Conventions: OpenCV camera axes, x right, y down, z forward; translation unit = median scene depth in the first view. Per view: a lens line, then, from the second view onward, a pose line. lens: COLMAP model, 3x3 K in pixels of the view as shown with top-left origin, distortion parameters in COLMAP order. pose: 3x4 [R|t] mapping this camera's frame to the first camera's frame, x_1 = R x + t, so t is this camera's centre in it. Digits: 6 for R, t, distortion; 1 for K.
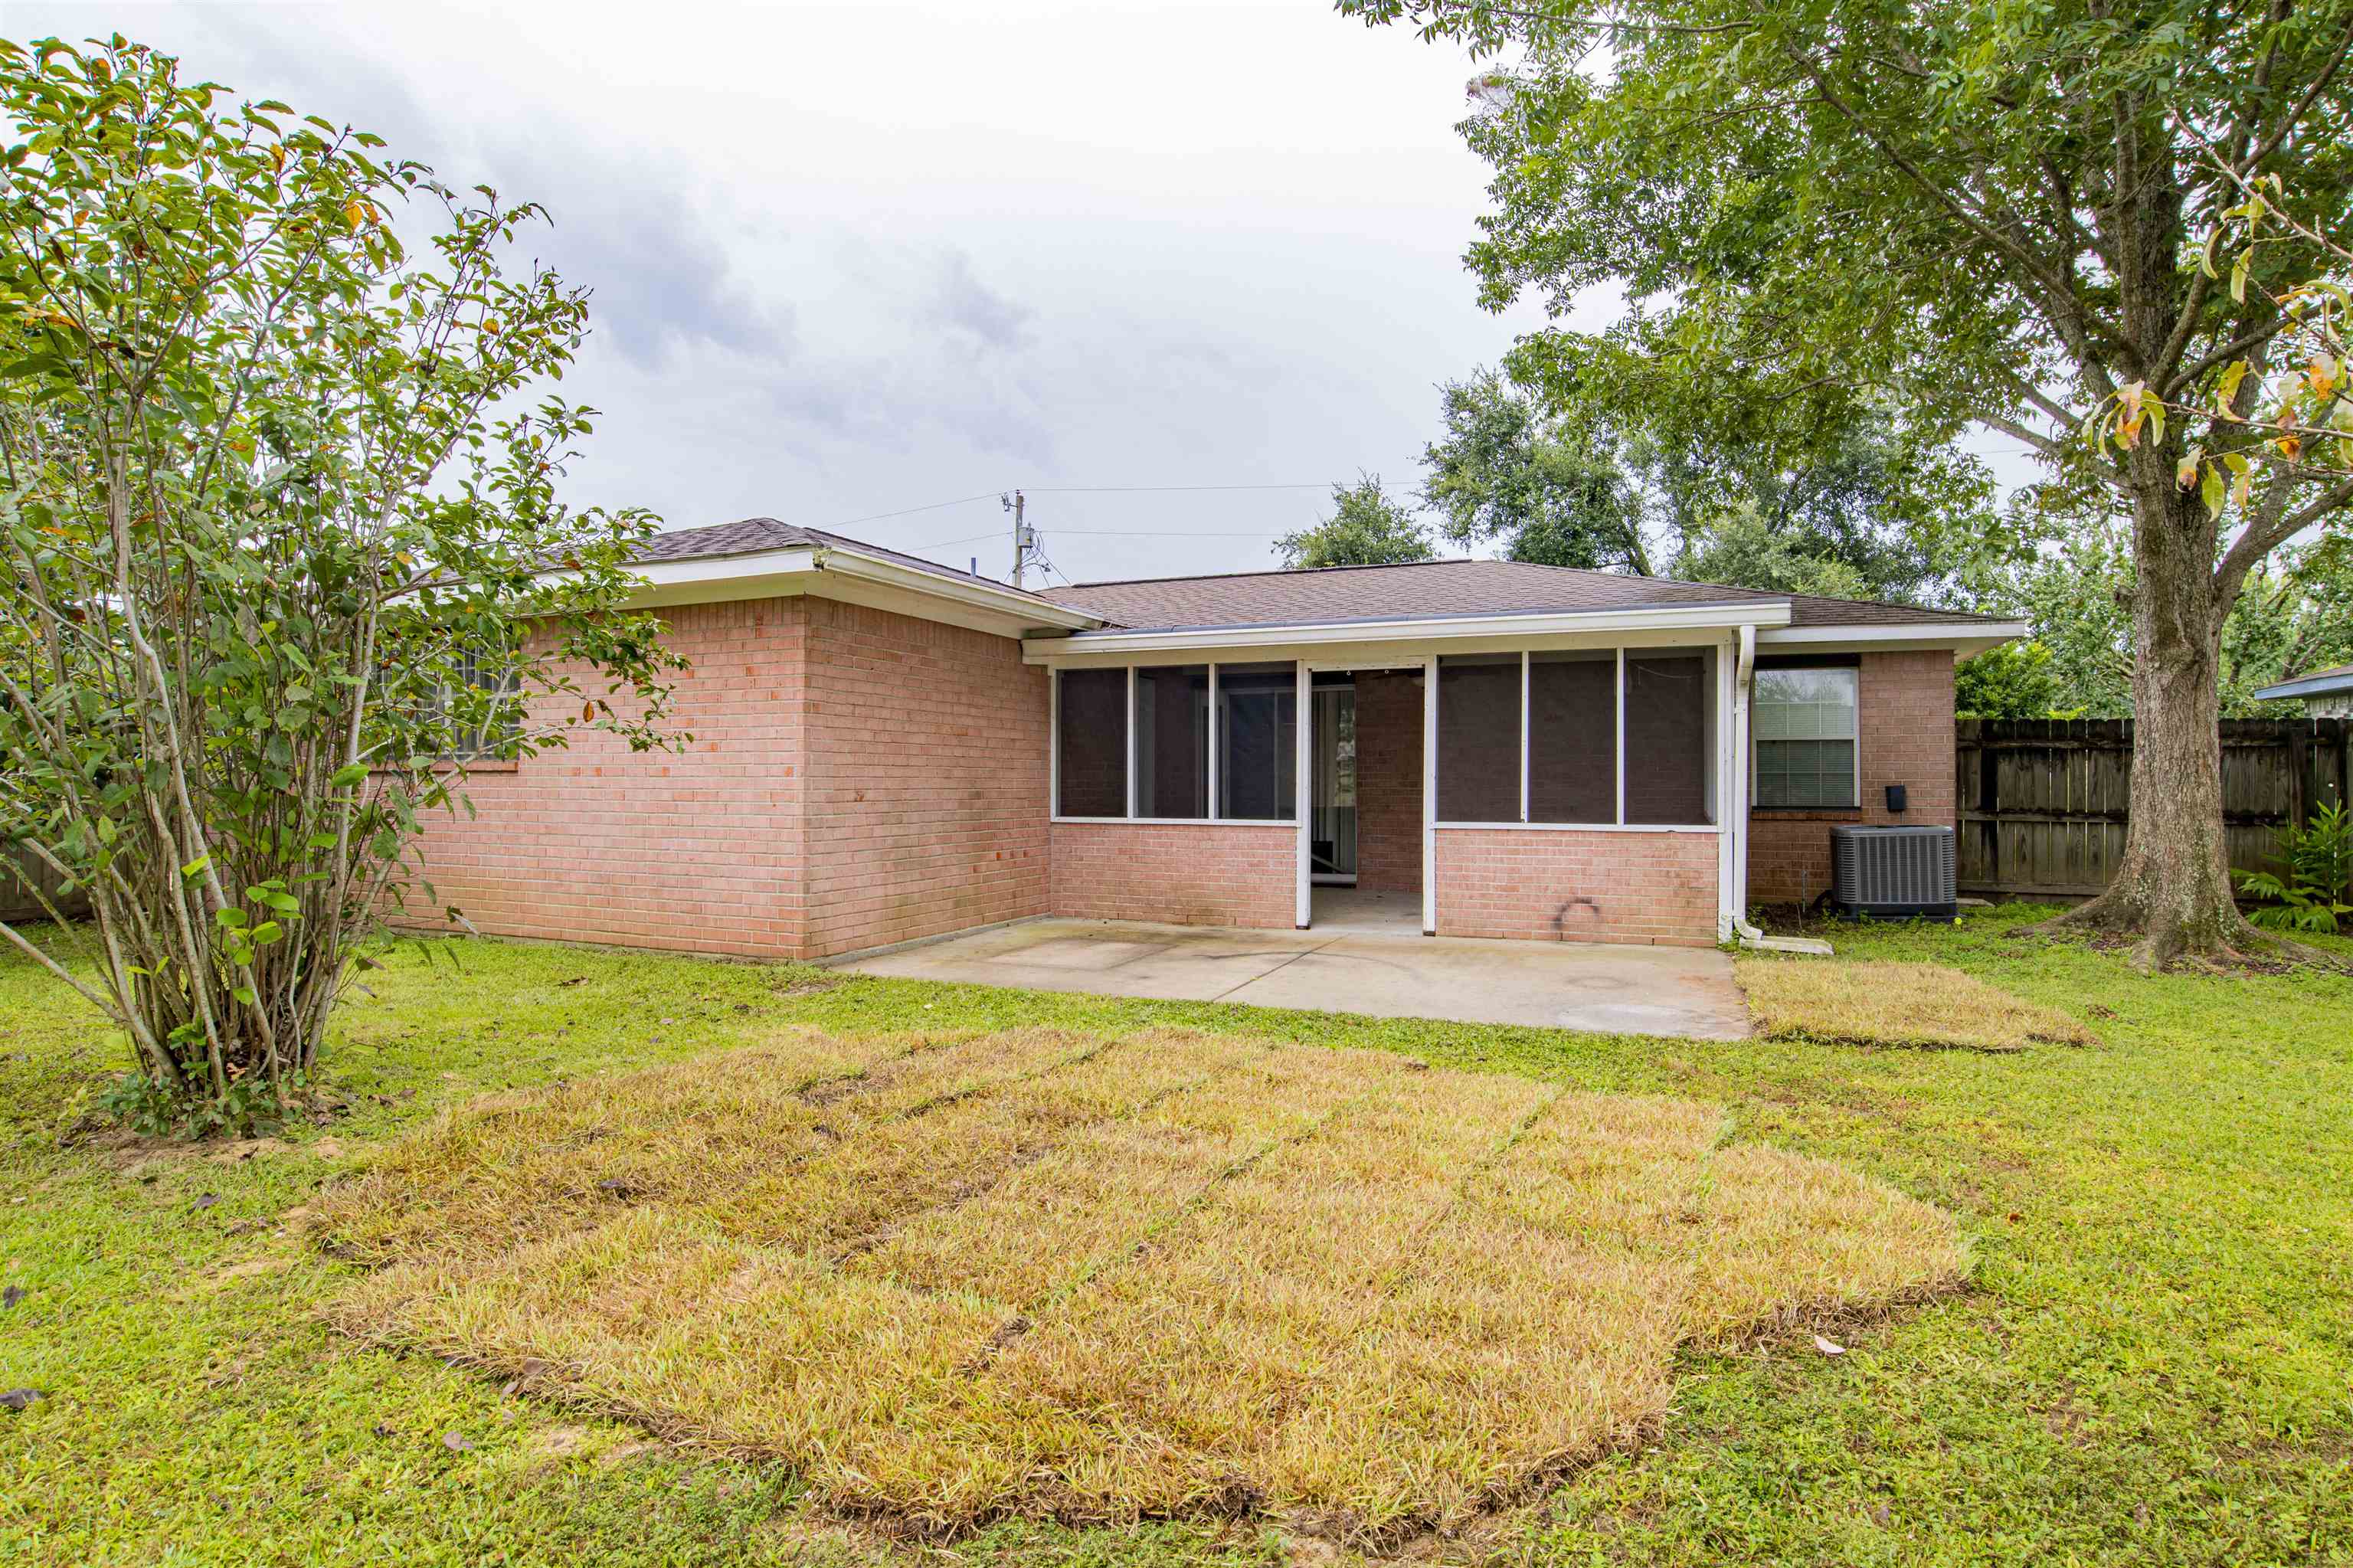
lens RADIAL K [[1199.8, 0, 1176.5], [0, 1199.8, 784.0], [0, 0, 1]] dist [-0.038332, 0.022961]
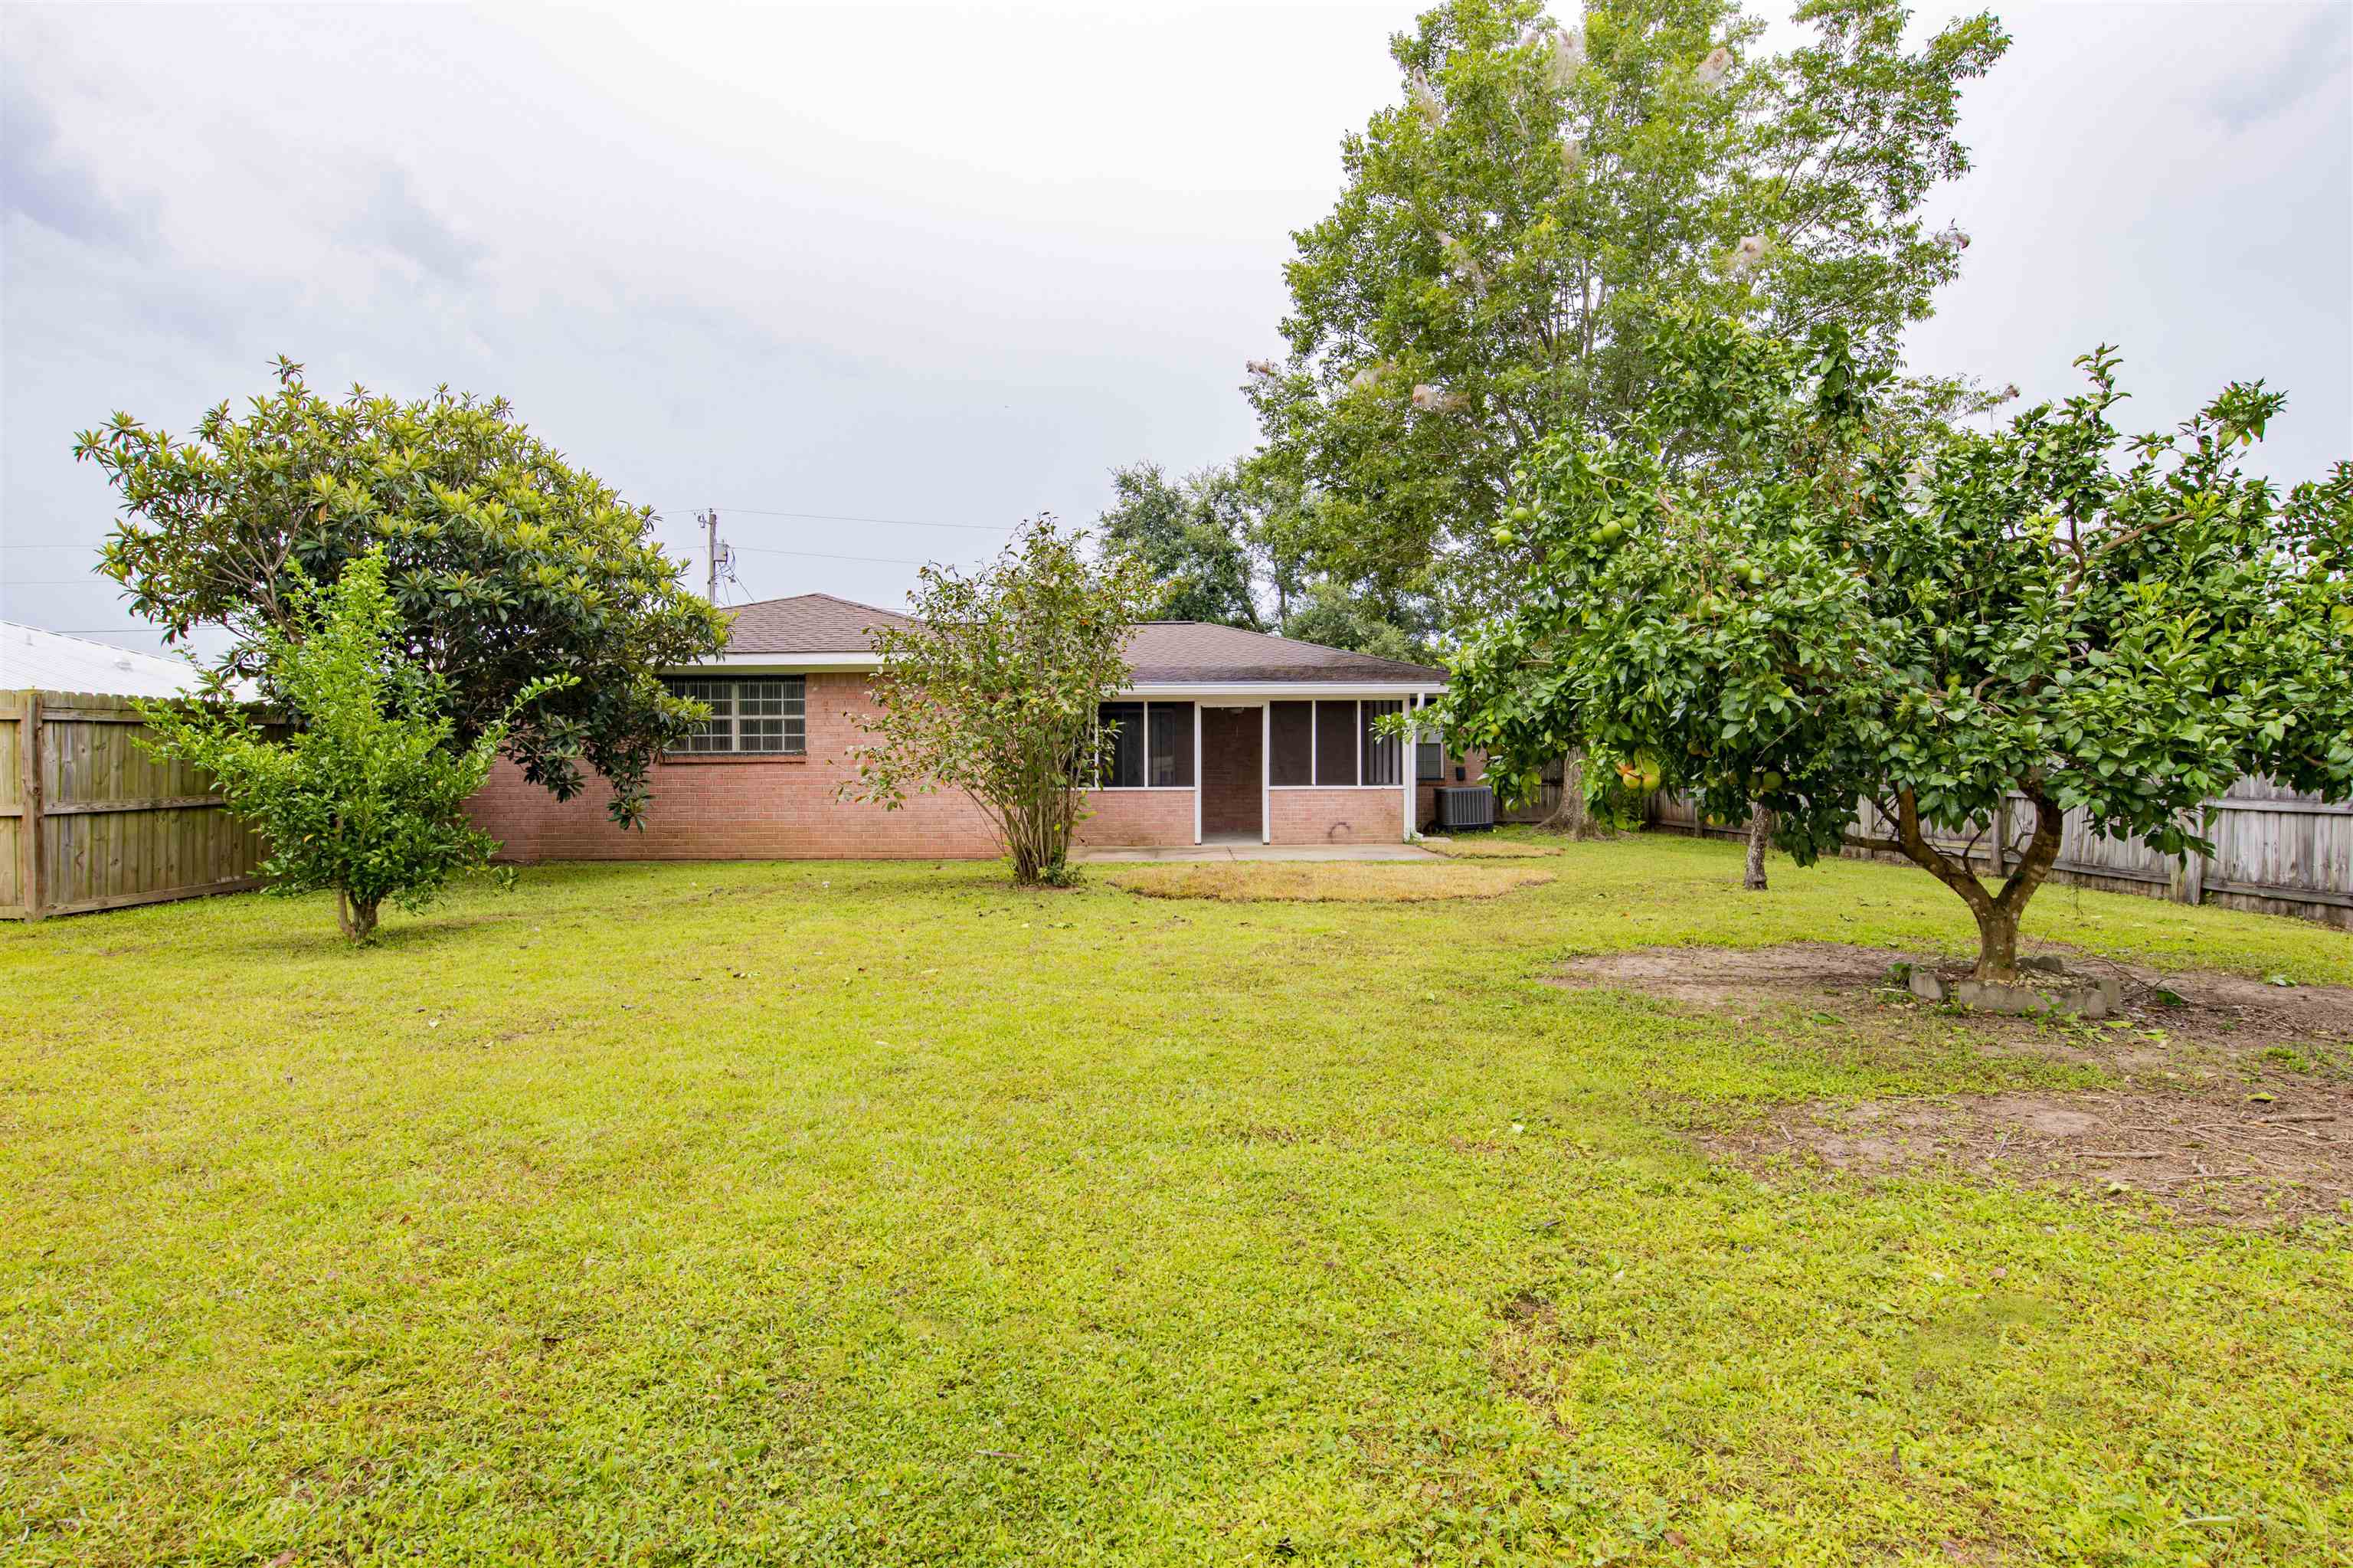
lens RADIAL K [[1199.8, 0, 1176.5], [0, 1199.8, 784.0], [0, 0, 1]] dist [-0.038332, 0.022961]
pose [[0.923136, -0.012419, 0.384273, -0.665566], [0.011284, 0.999923, 0.005207, 0.017747], [-0.384308, -0.000471, 0.923205, -0.722166]]
